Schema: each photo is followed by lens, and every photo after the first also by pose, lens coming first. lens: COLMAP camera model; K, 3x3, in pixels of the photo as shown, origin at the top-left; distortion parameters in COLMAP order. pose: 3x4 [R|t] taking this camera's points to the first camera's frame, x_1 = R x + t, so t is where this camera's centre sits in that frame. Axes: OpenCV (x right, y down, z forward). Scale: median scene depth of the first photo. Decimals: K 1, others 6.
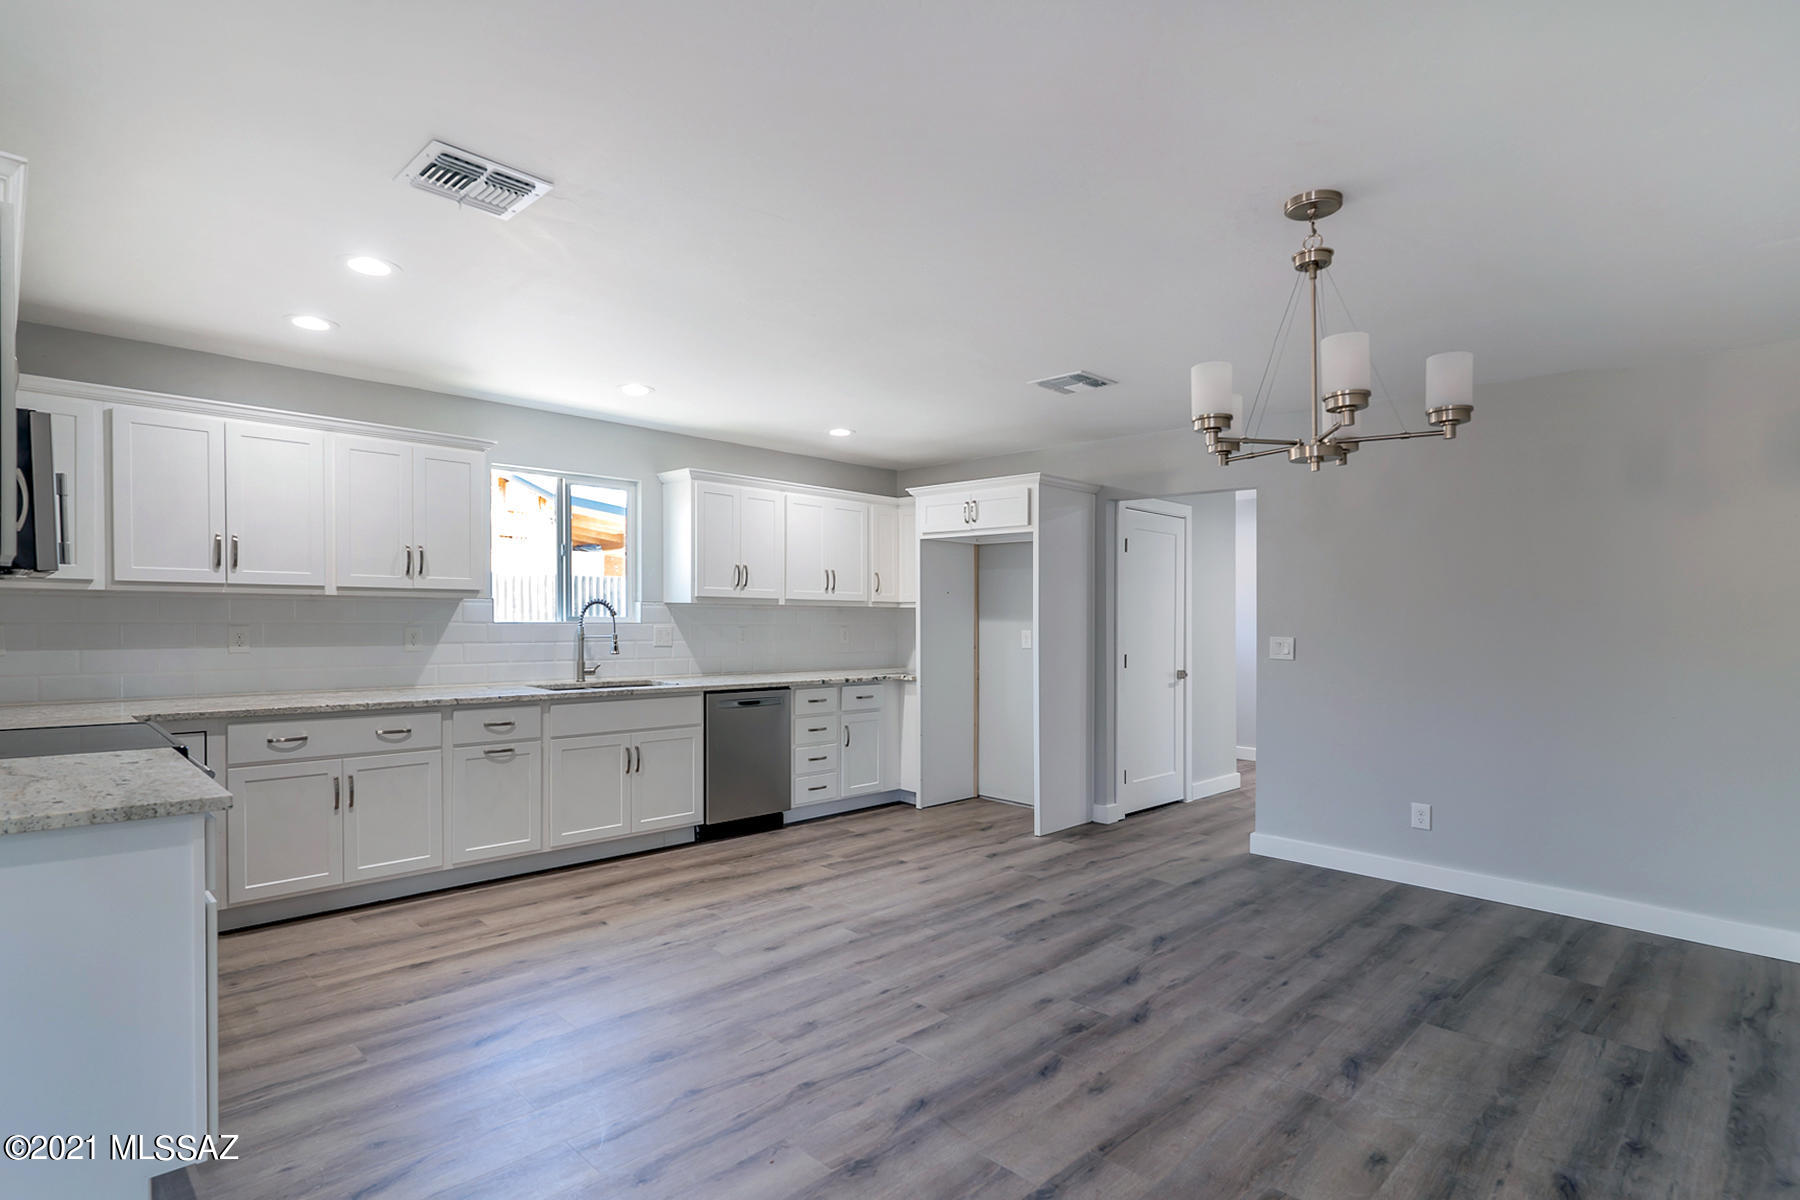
lens RADIAL K [[896.8, 0, 901.6], [0, 896.8, 625.8], [0, 0, 1]] dist [0.003385, 0.000155]
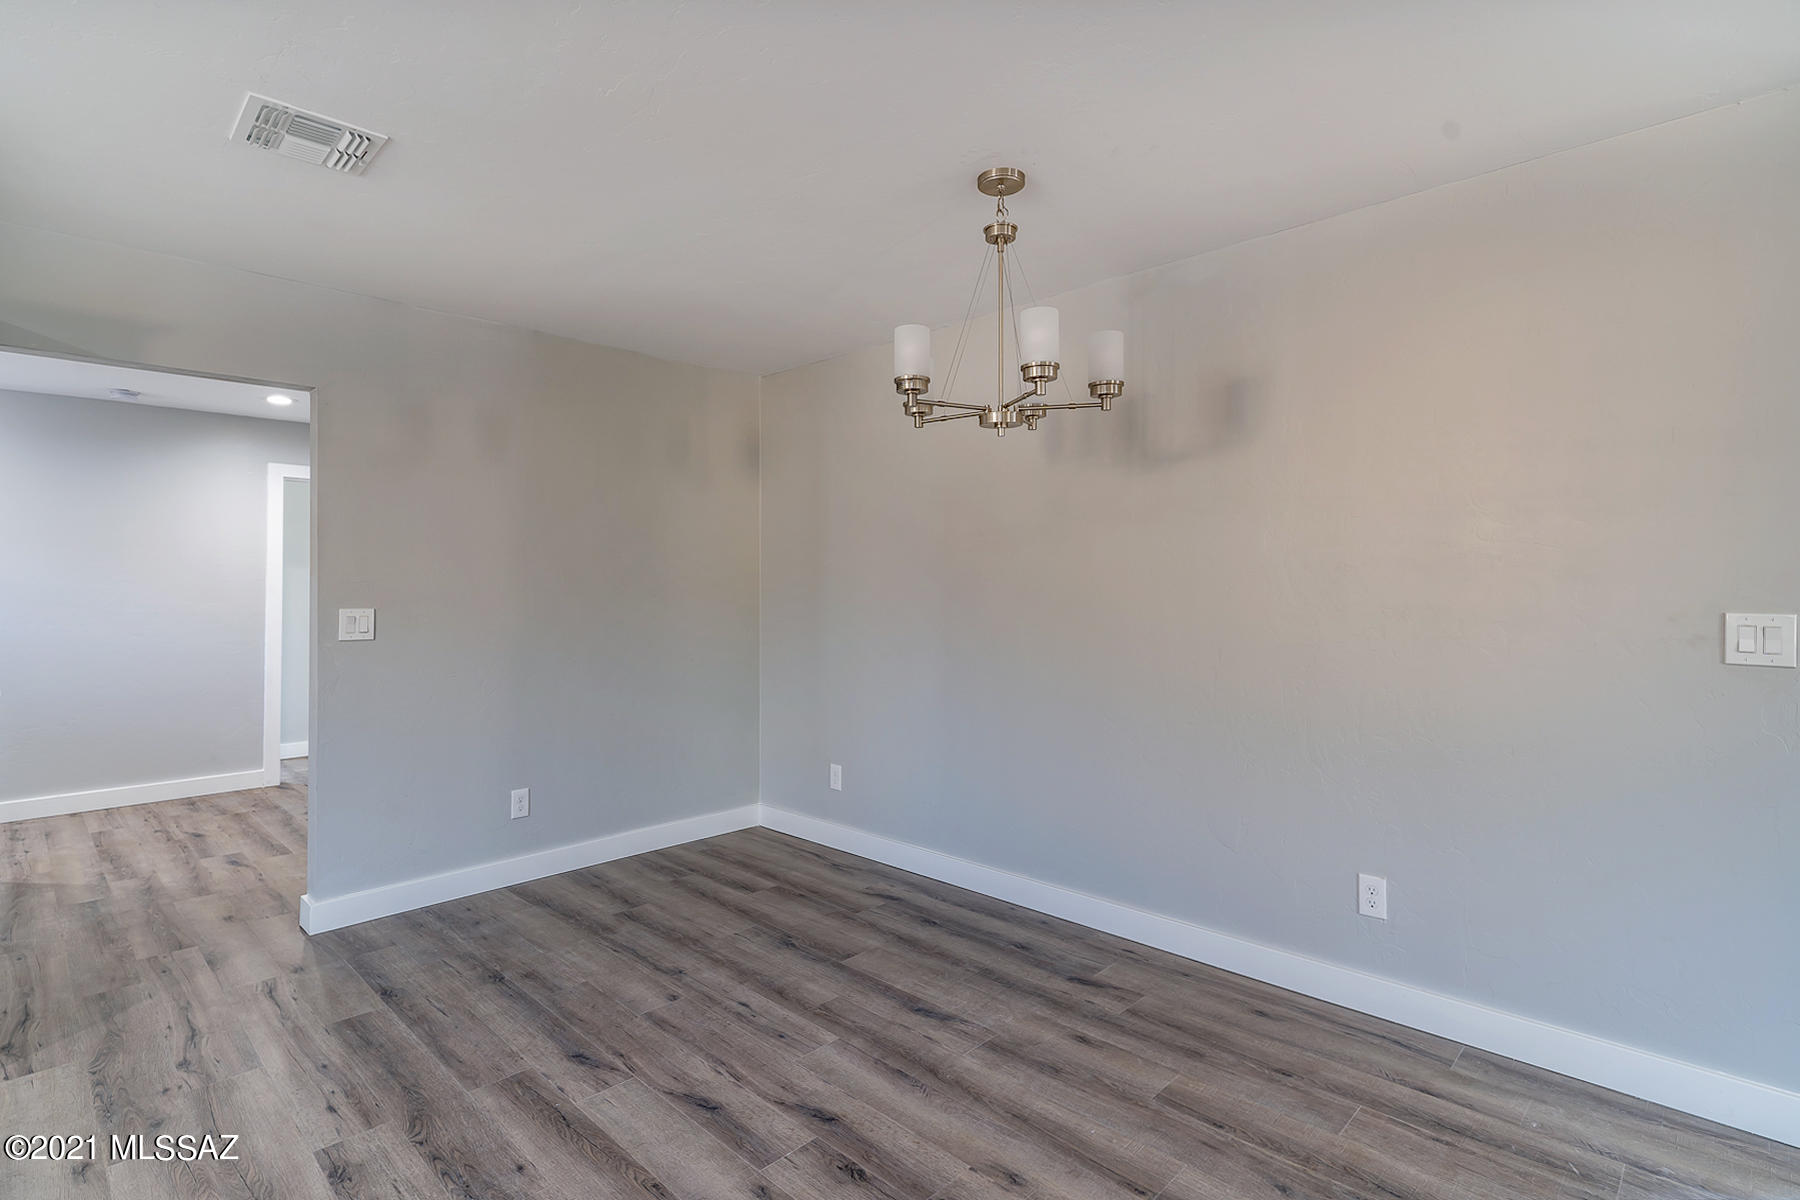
lens RADIAL K [[896.8, 0, 877.4], [0, 896.8, 578.2], [0, 0, 1]] dist [0.003385, 0.000155]
pose [[-0.004995, -0.002259, 0.999985, -0.453329], [0.015686, 0.999874, 0.002337, -0.021351], [-0.999864, 0.015697, -0.004959, 0.859397]]
